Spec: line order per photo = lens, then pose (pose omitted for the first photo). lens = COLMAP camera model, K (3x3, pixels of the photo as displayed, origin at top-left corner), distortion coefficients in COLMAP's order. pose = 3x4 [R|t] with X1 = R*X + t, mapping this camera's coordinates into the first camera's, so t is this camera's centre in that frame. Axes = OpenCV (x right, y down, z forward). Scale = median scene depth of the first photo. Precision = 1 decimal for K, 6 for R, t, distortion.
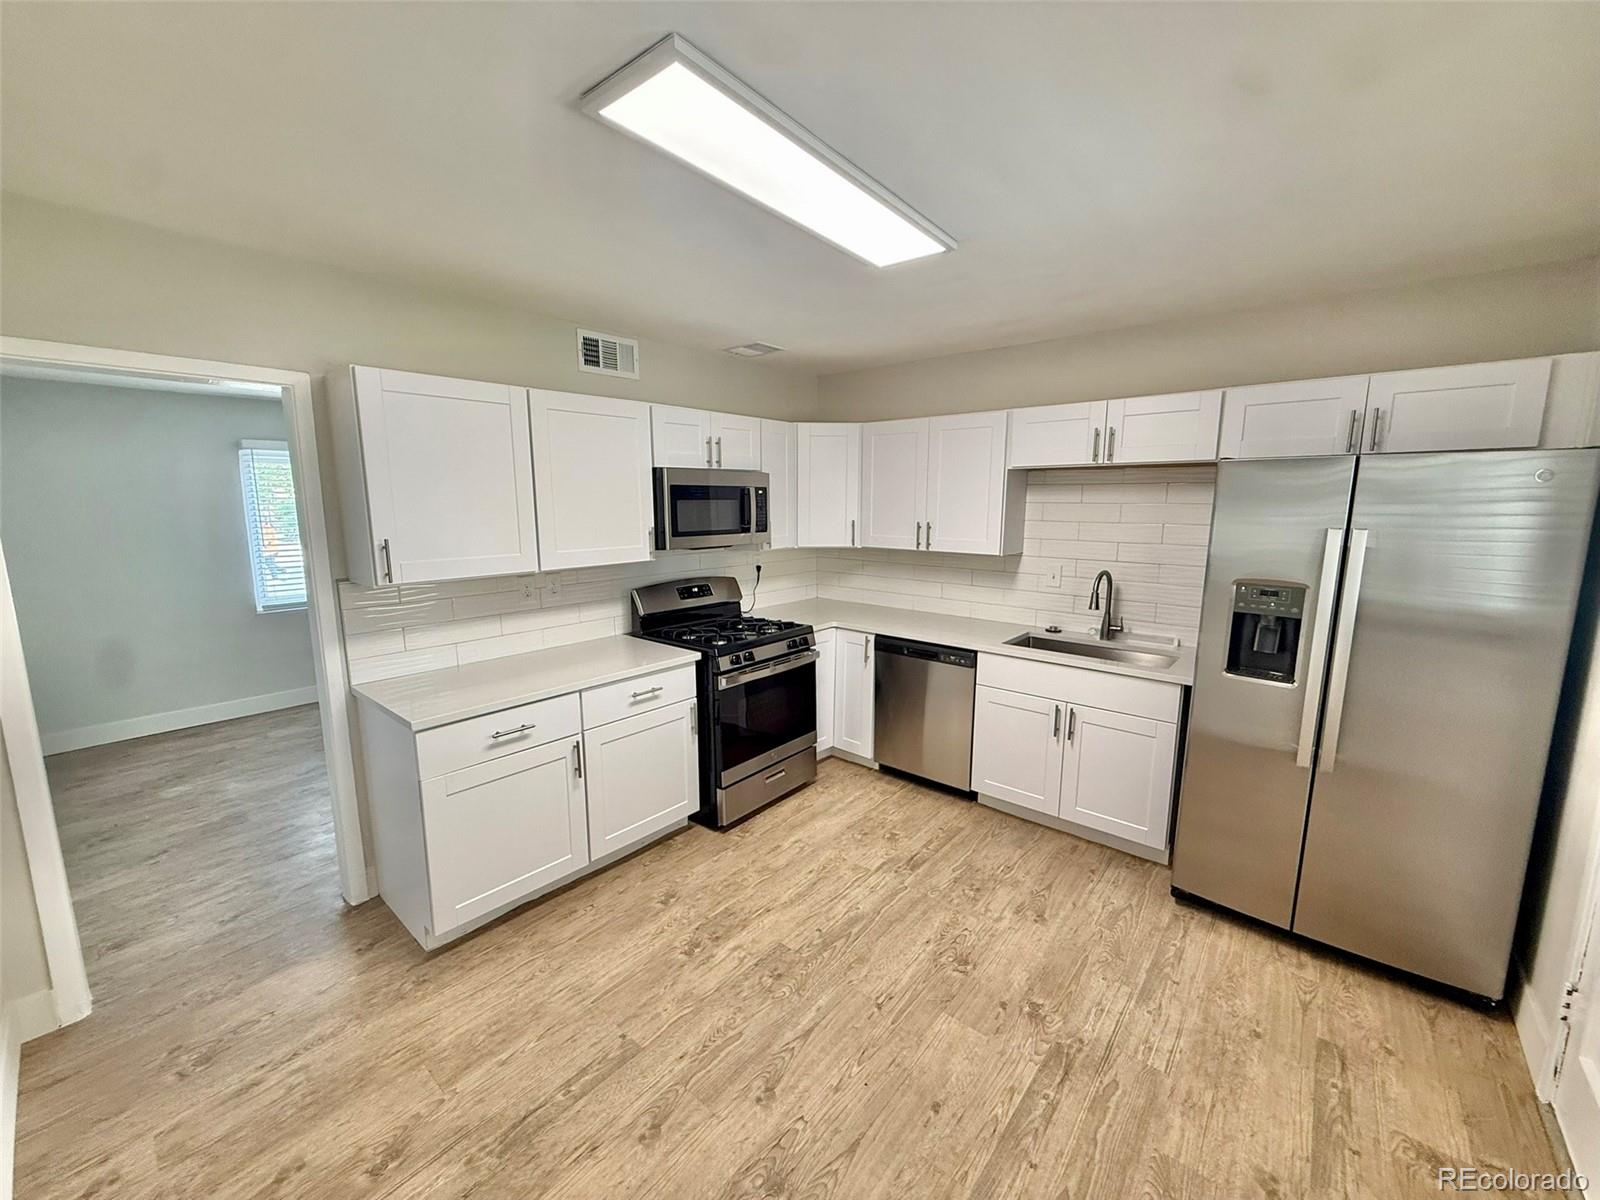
lens RADIAL K [[634.3, 0, 797.2], [0, 634.3, 606.6], [0, 0, 1]] dist [-0.001127, -0.000224]
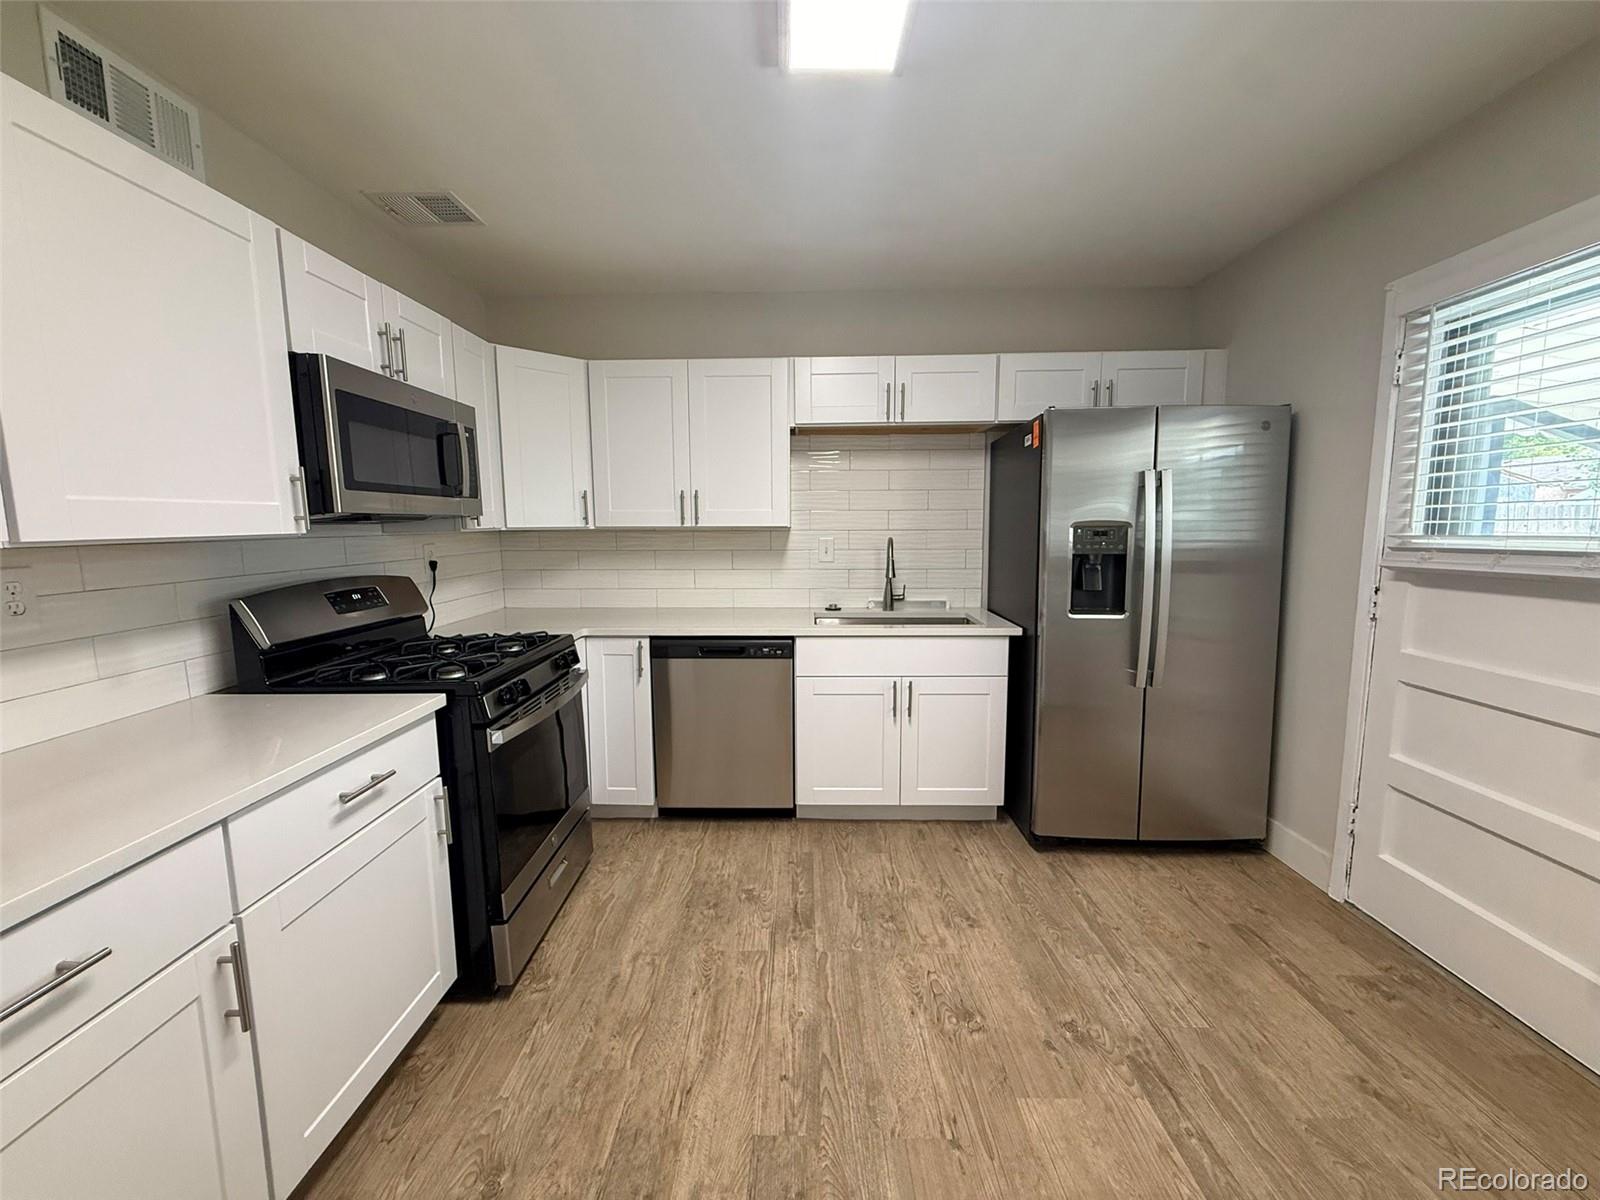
lens RADIAL K [[634.3, 0, 796.3], [0, 634.3, 601.4], [0, 0, 1]] dist [-0.001127, -0.000224]
pose [[0.772383, -0.084622, 0.629495, -0.302305], [0.112941, 0.993589, -0.005010, 0.035621], [-0.625036, 0.074965, 0.776988, 0.437104]]
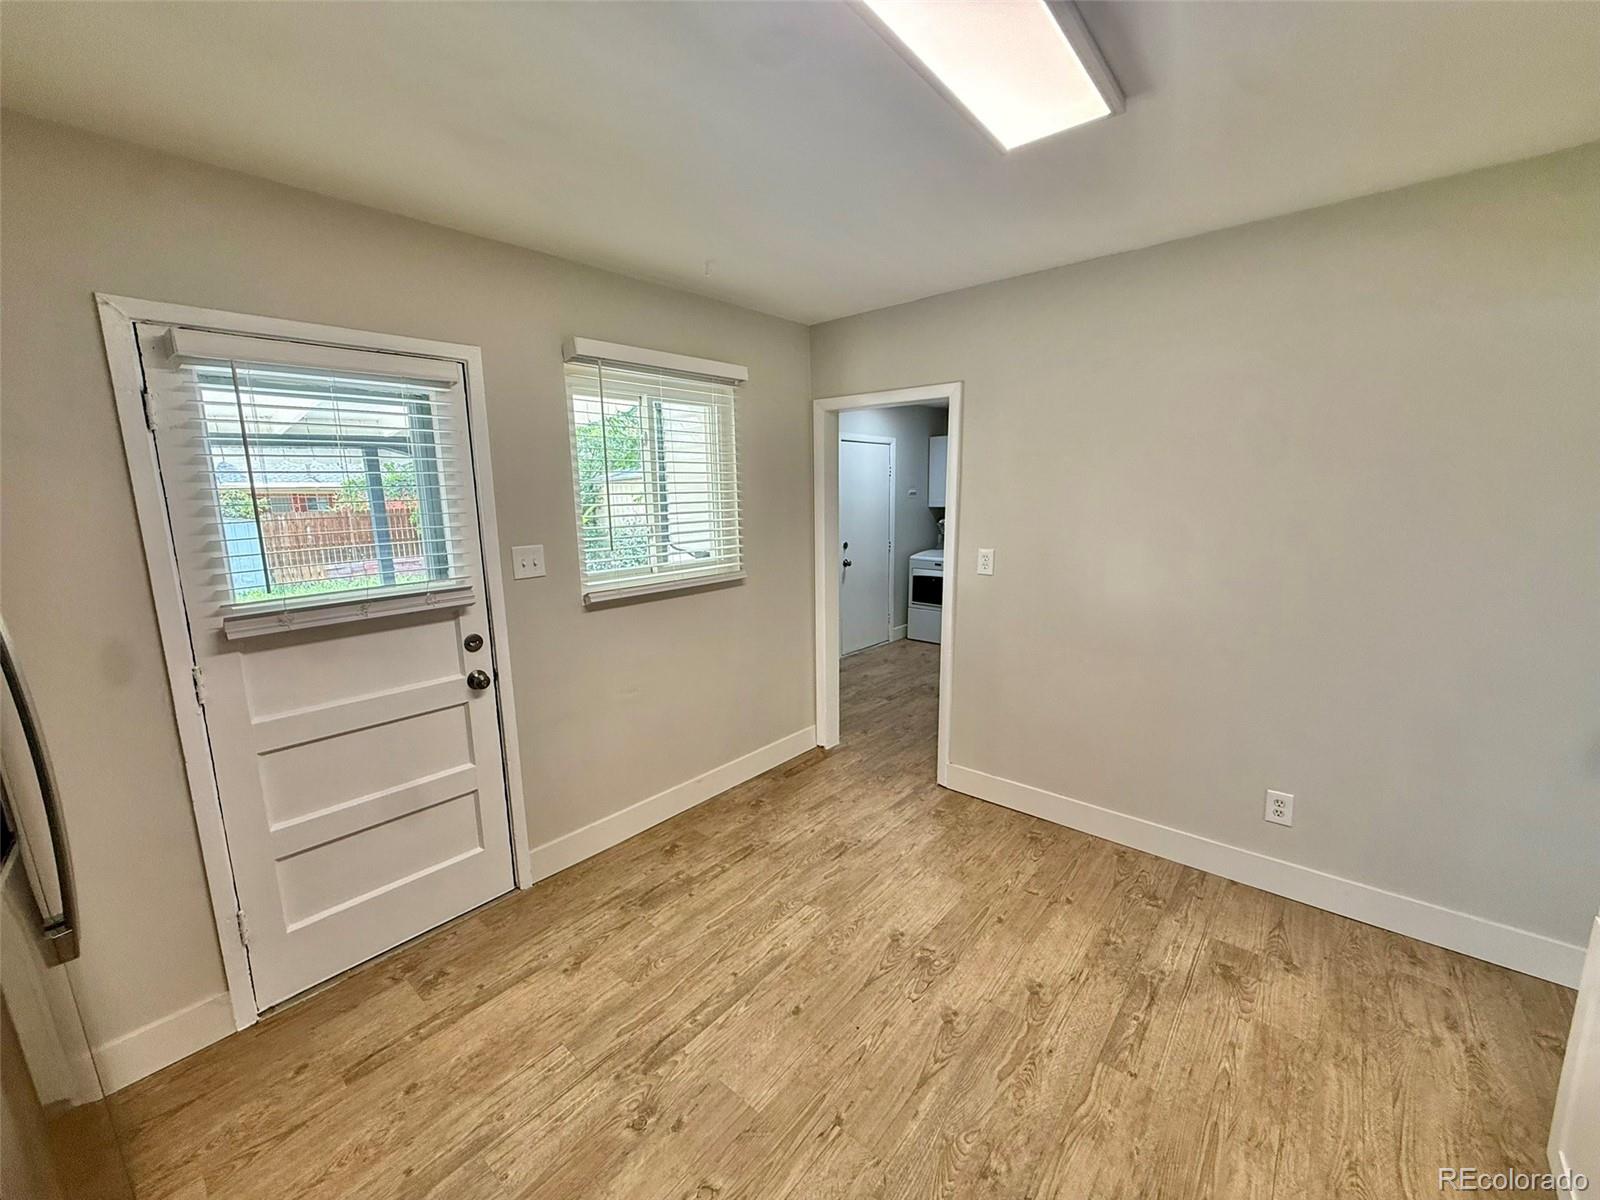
lens RADIAL K [[634.3, 0, 796.6], [0, 634.3, 601.0], [0, 0, 1]] dist [-0.001127, -0.000224]
pose [[-0.999709, 0.019422, 0.014291, 0.126852], [0.023014, 0.945400, 0.325099, -0.182444], [-0.007197, 0.325334, -0.945572, 1.233949]]
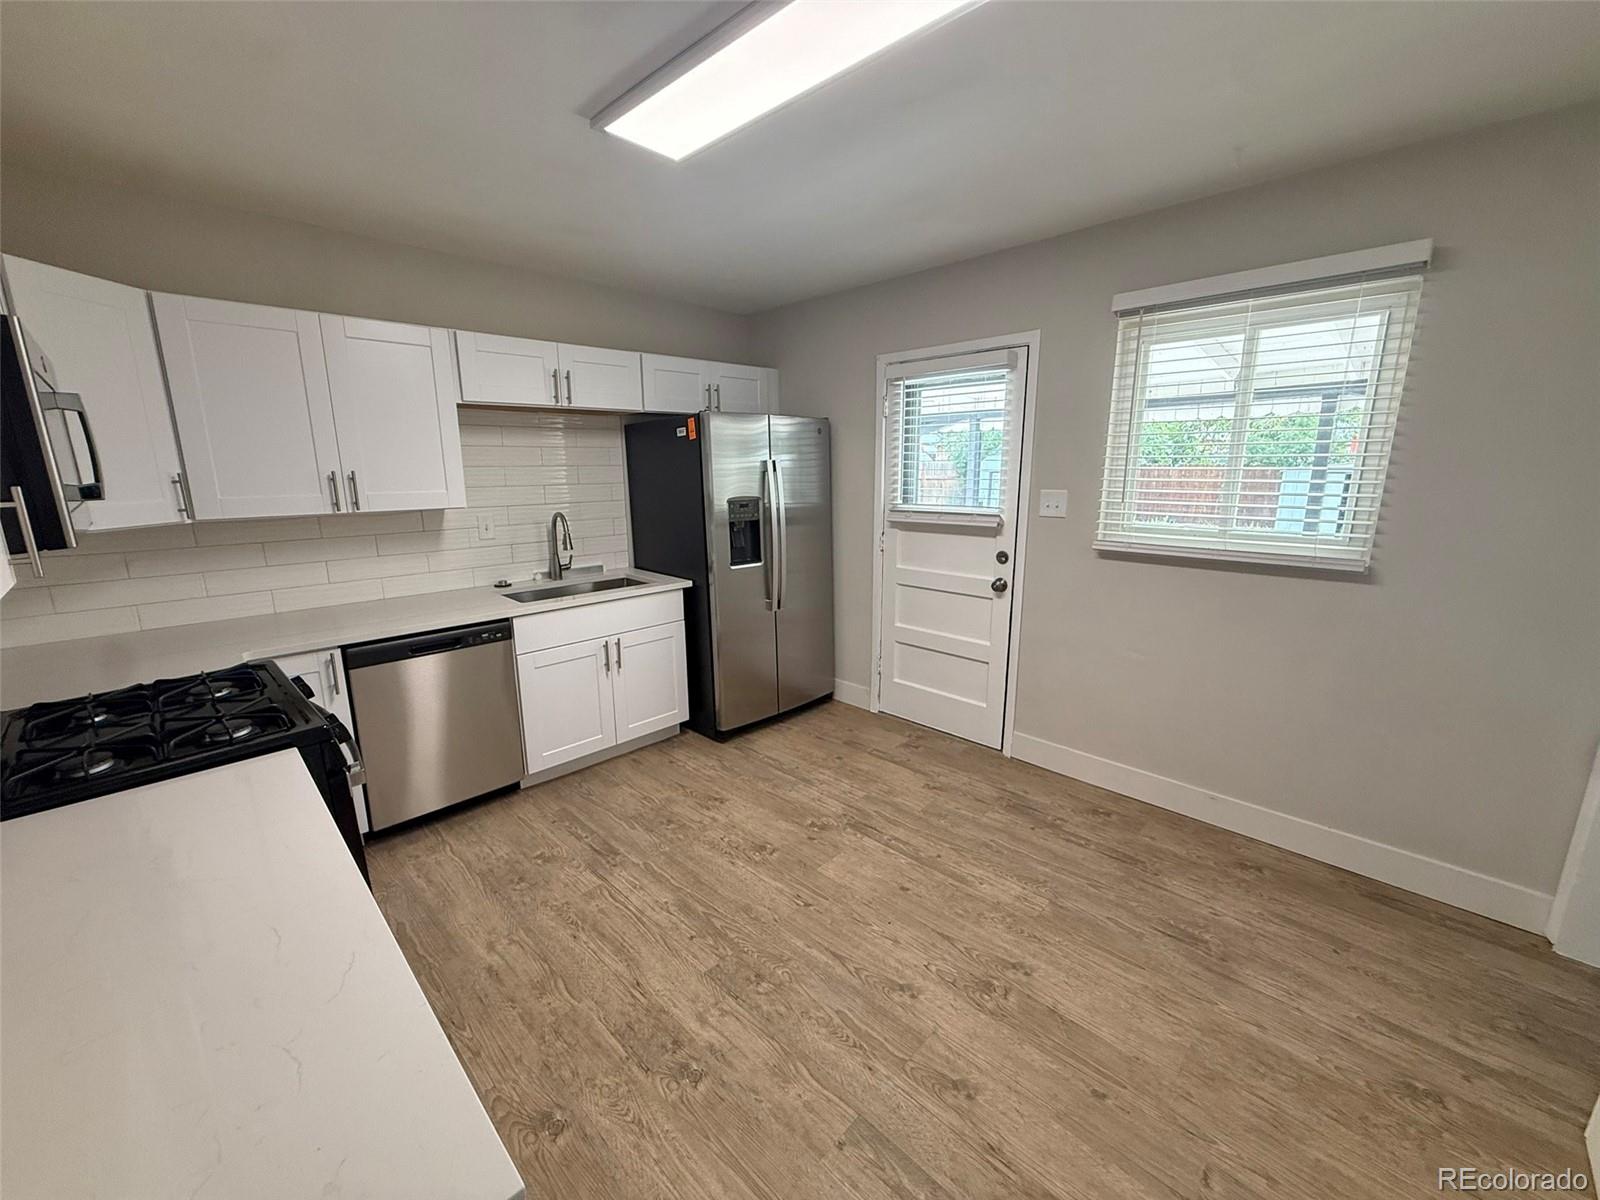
lens RADIAL K [[634.3, 0, 794.7], [0, 634.3, 601.7], [0, 0, 1]] dist [-0.001127, -0.000224]
pose [[0.075066, -0.217347, 0.973204, -0.659062], [0.169571, 0.964525, 0.202329, -0.075478], [-0.982655, 0.149839, 0.109259, 0.666839]]
